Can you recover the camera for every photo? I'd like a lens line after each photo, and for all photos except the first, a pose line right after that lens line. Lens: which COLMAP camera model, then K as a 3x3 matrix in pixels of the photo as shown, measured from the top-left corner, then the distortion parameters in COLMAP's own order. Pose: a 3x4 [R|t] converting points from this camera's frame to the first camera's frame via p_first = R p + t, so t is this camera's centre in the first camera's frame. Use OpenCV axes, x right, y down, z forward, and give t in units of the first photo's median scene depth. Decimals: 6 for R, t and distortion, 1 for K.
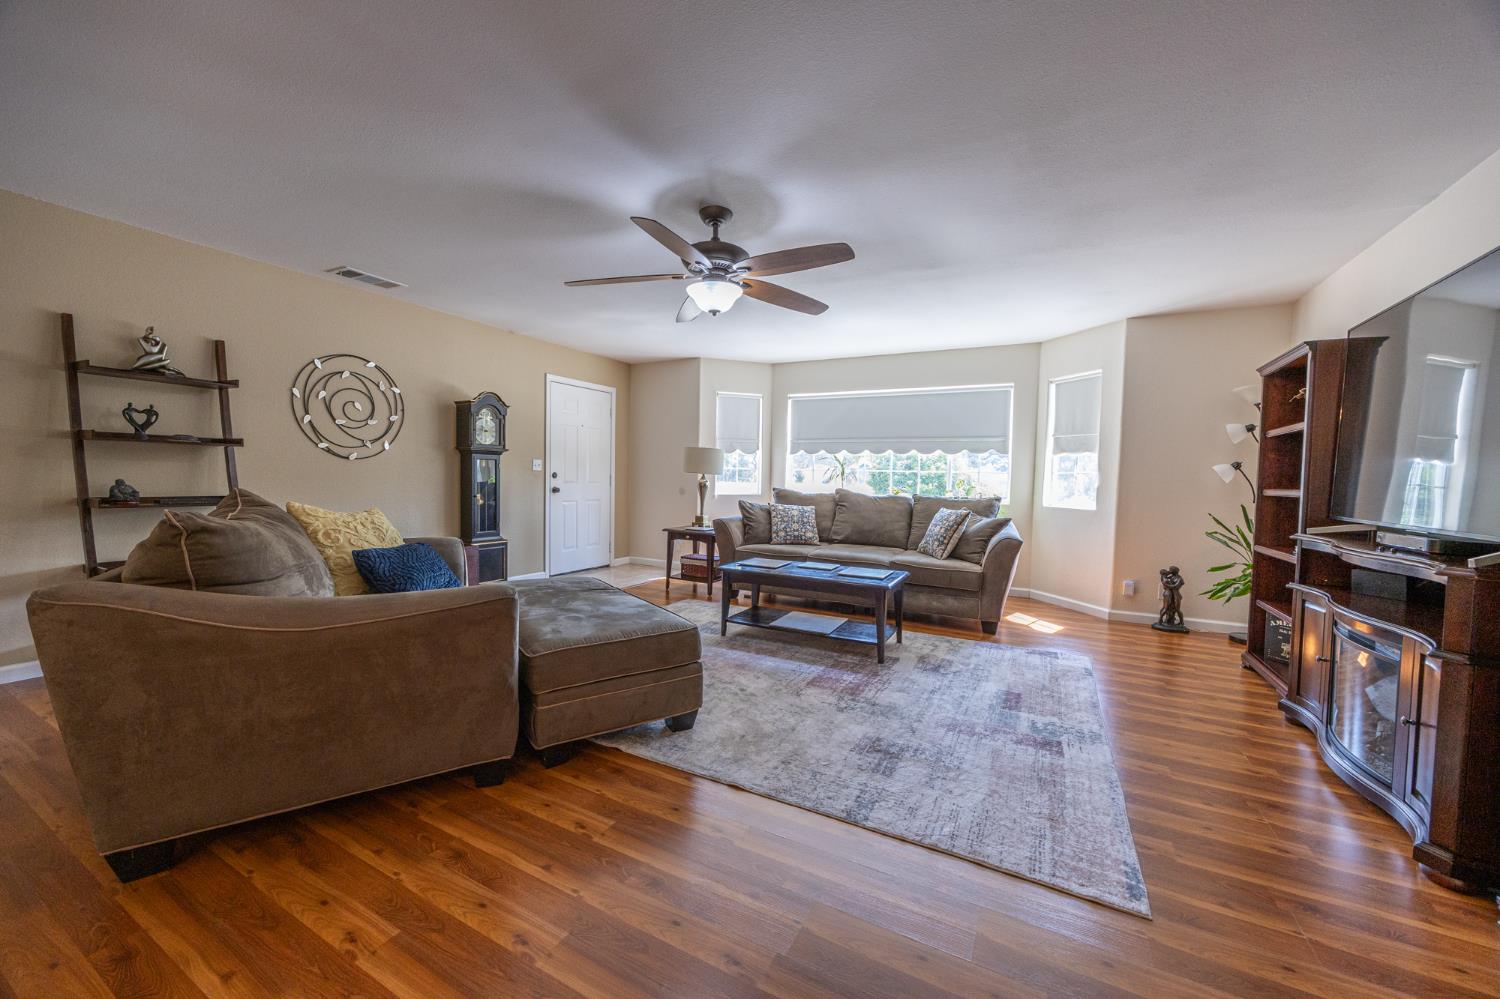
lens RADIAL K [[574.2, 0, 744.2], [0, 574.2, 502.3], [0, 0, 1]] dist [-0.000921, -0.000435]
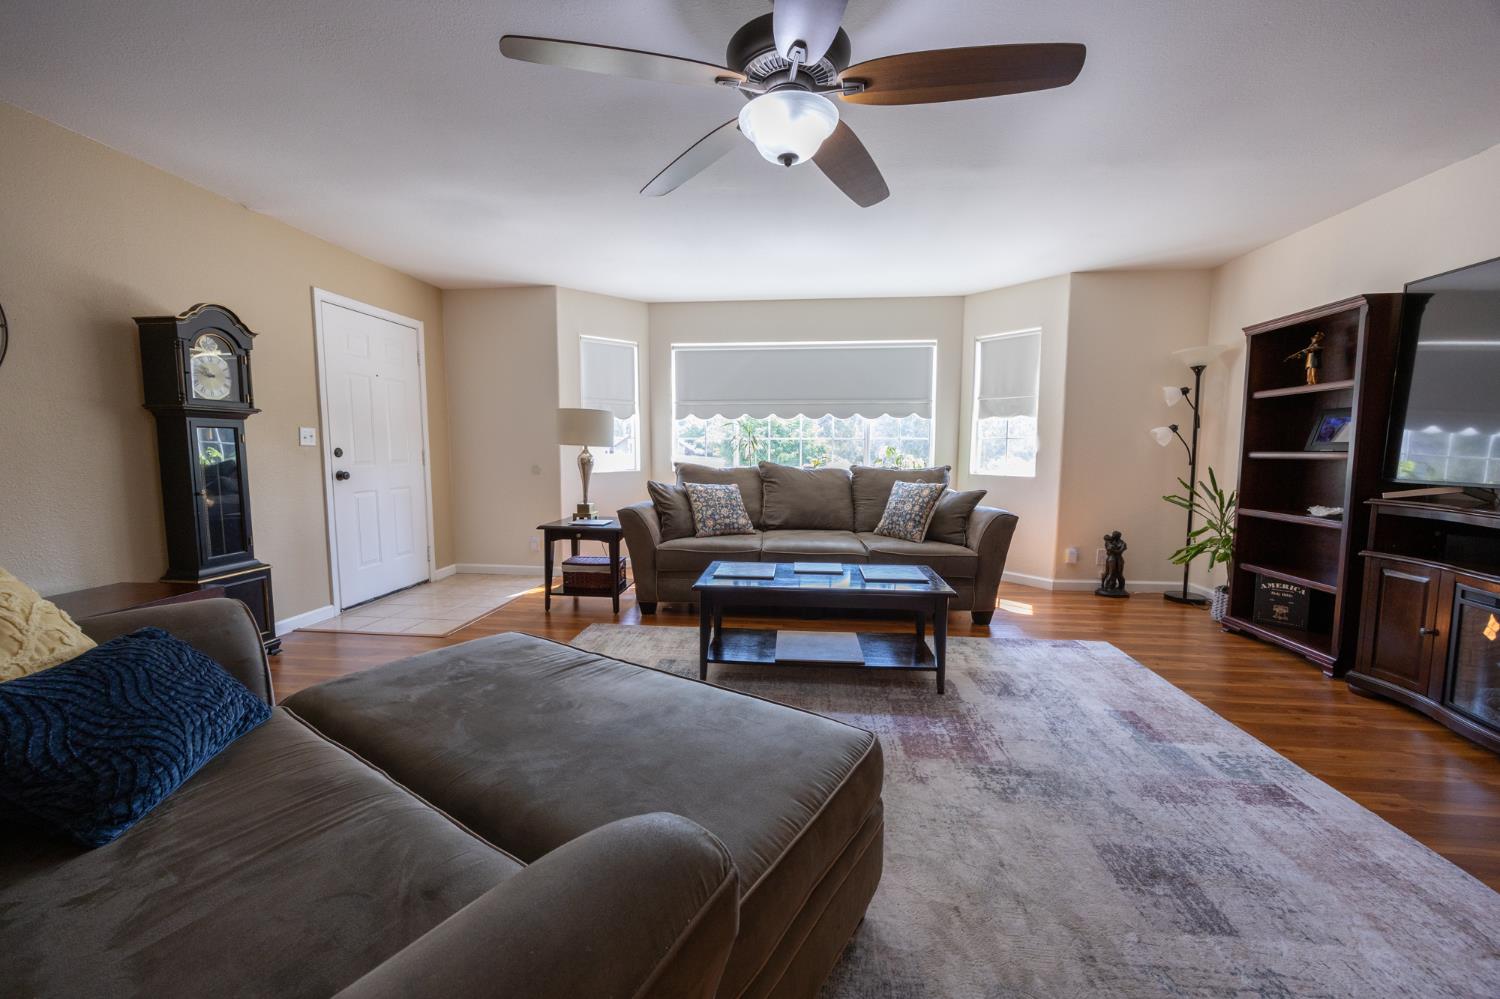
lens RADIAL K [[586.5, 0, 750.0], [0, 586.5, 499.5], [0, 0, 1]] dist [-0.001861, 0.000048]
pose [[0.924728, -0.052089, 0.377046, -0.181180], [0.034620, 0.997996, 0.052966, -0.015646], [-0.379050, -0.035926, 0.924679, 0.262095]]
